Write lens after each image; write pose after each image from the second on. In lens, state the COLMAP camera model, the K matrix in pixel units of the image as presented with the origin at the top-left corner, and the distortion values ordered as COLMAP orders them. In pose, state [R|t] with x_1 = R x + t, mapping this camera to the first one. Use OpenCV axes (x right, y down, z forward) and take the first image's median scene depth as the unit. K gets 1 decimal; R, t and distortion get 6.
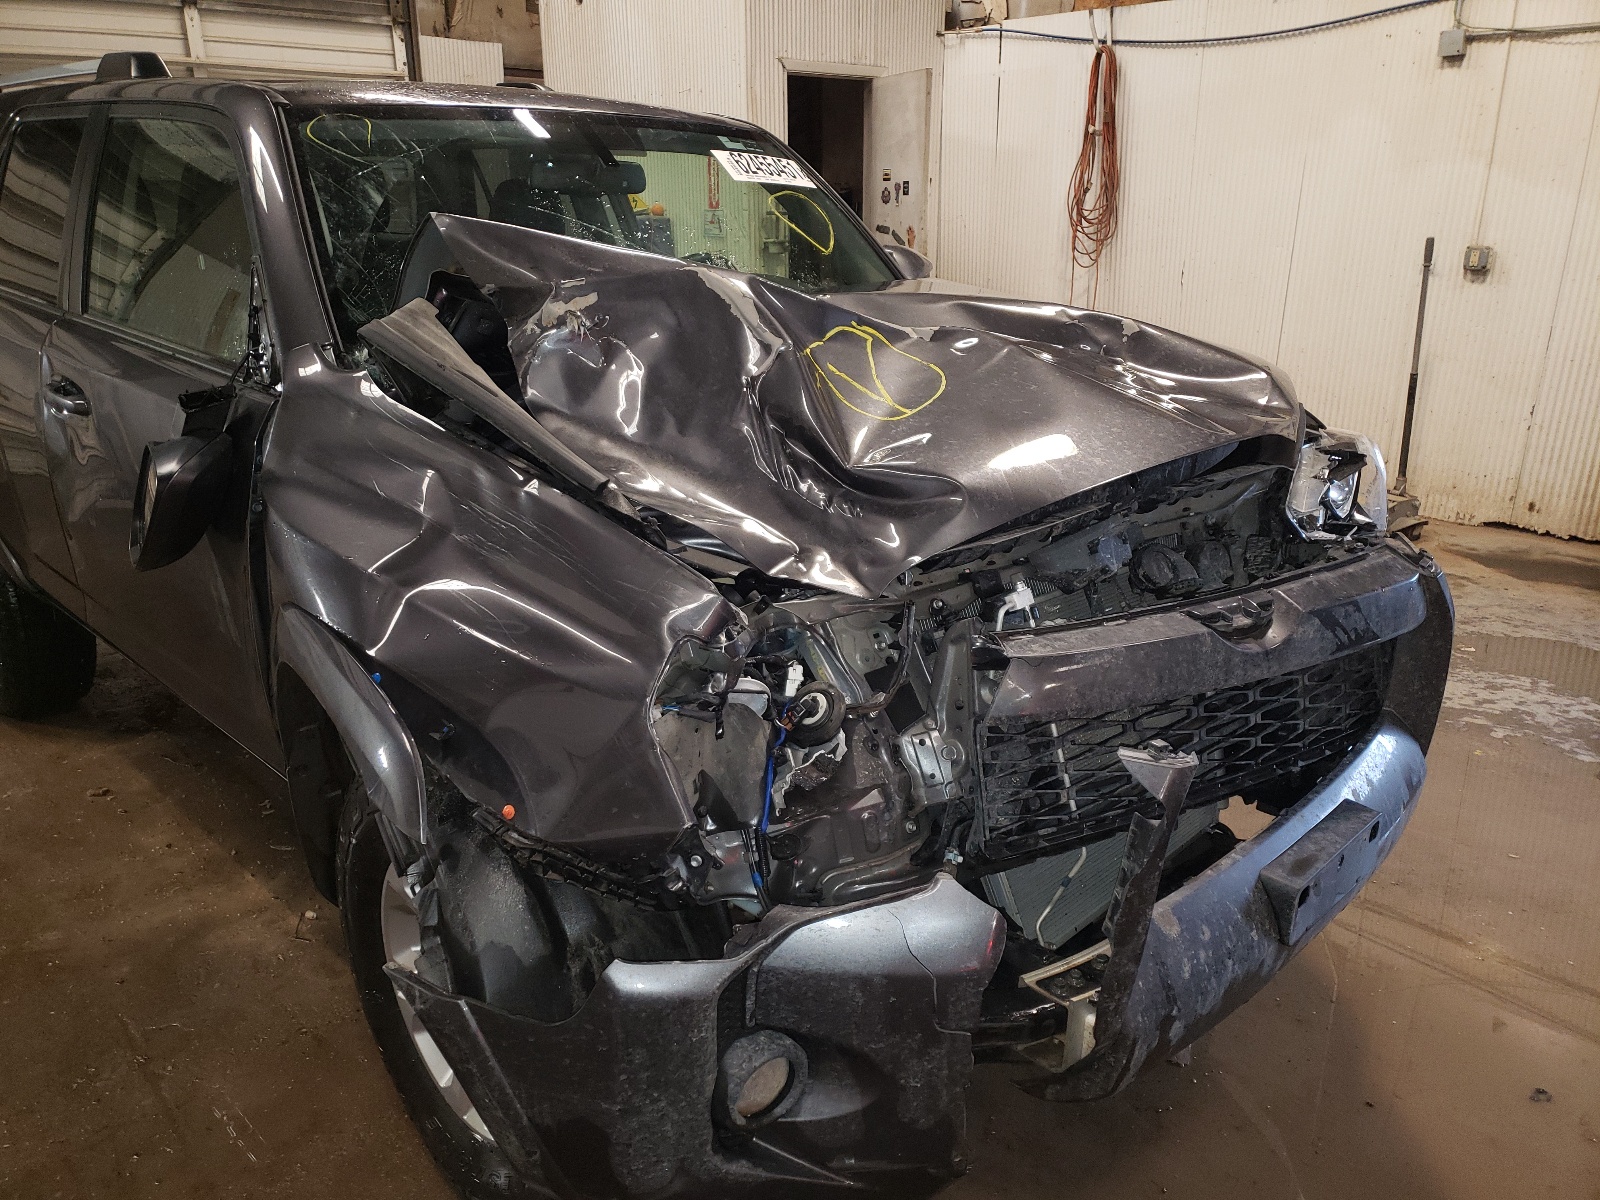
lens RADIAL K [[1234.4, 0, 780.6], [0, 1234.4, 598.6], [0, 0, 1]] dist [0.022807, -0.004044]
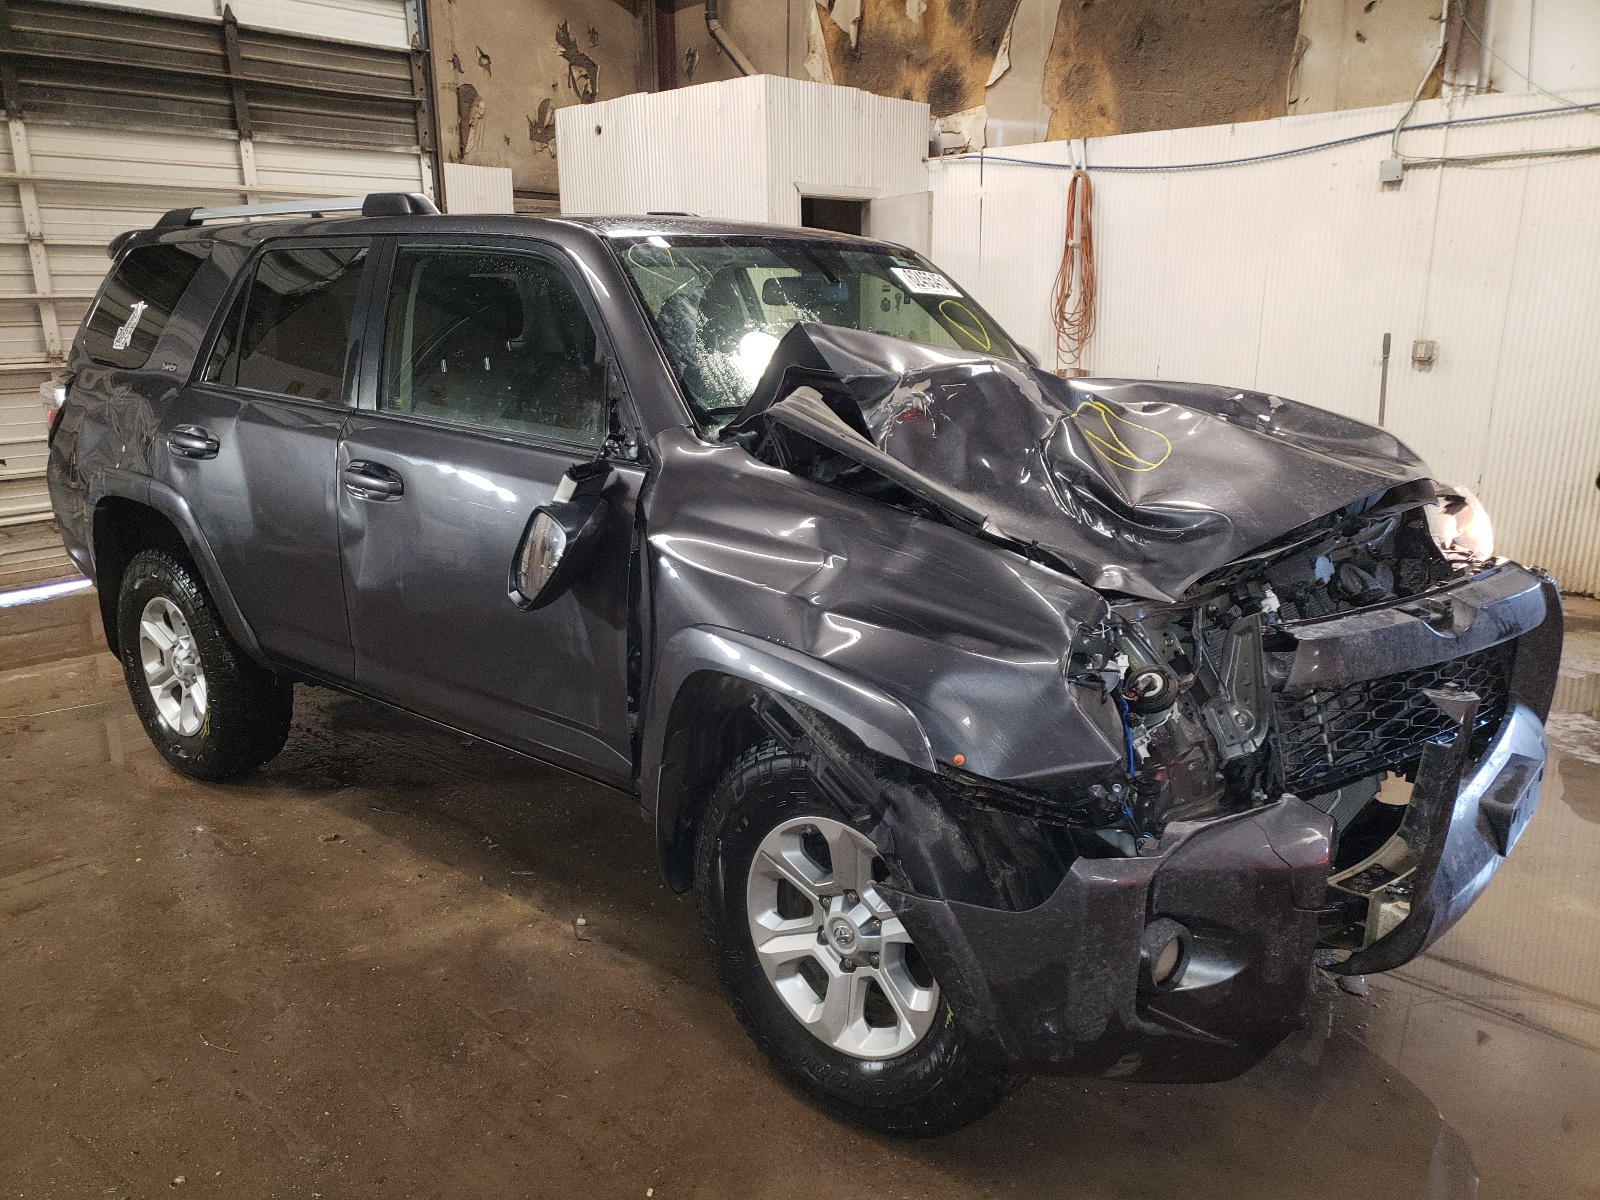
lens RADIAL K [[1206.5, 0, 800.0], [0, 1206.5, 600.0], [0, 0, 1]] dist [0.015550, 0.002238]
pose [[0.997144, -0.028778, 0.069832, -0.105838], [0.033852, 0.996787, -0.072598, 0.019742], [-0.067519, 0.074754, 0.994914, -0.063771]]
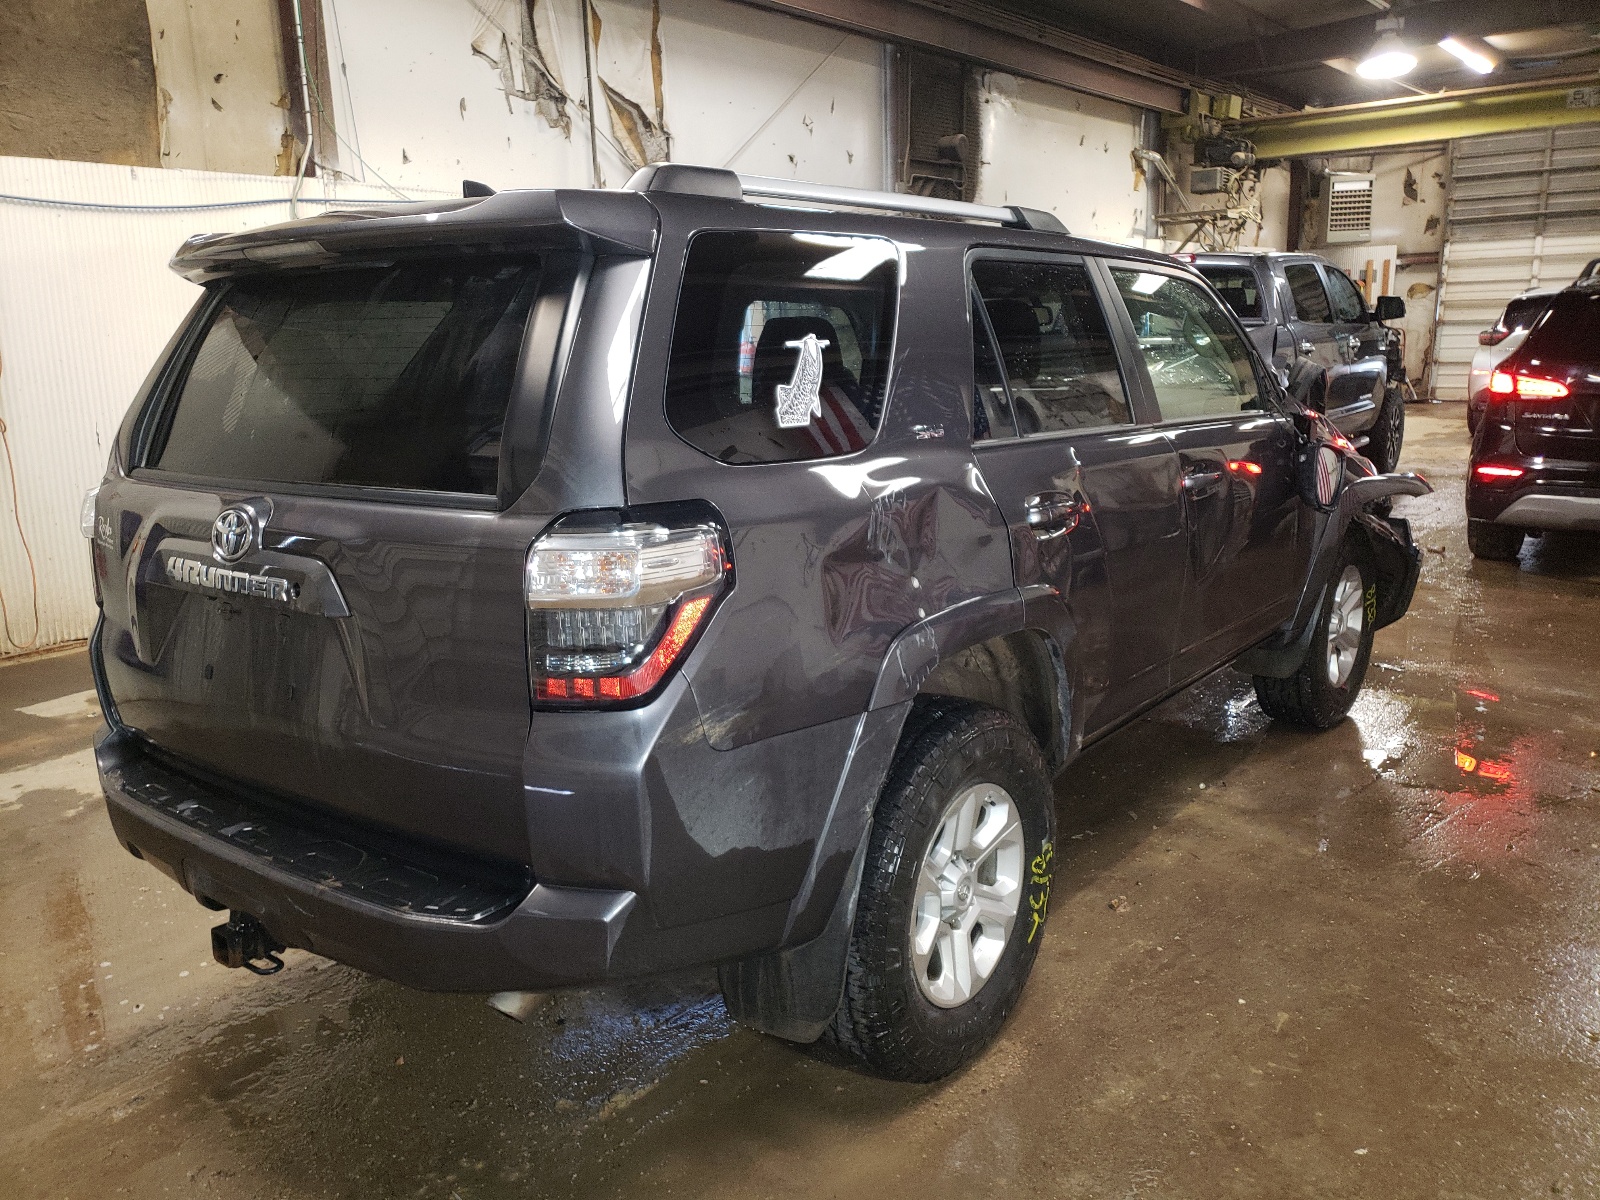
lens RADIAL K [[1206.5, 0, 800.0], [0, 1206.5, 600.0], [0, 0, 1]] dist [0.015550, 0.002238]
pose [[-0.084980, -0.211751, 0.973622, -0.682489], [0.352819, 0.907449, 0.228154, -0.173527], [-0.931824, 0.362901, -0.002405, 0.546645]]
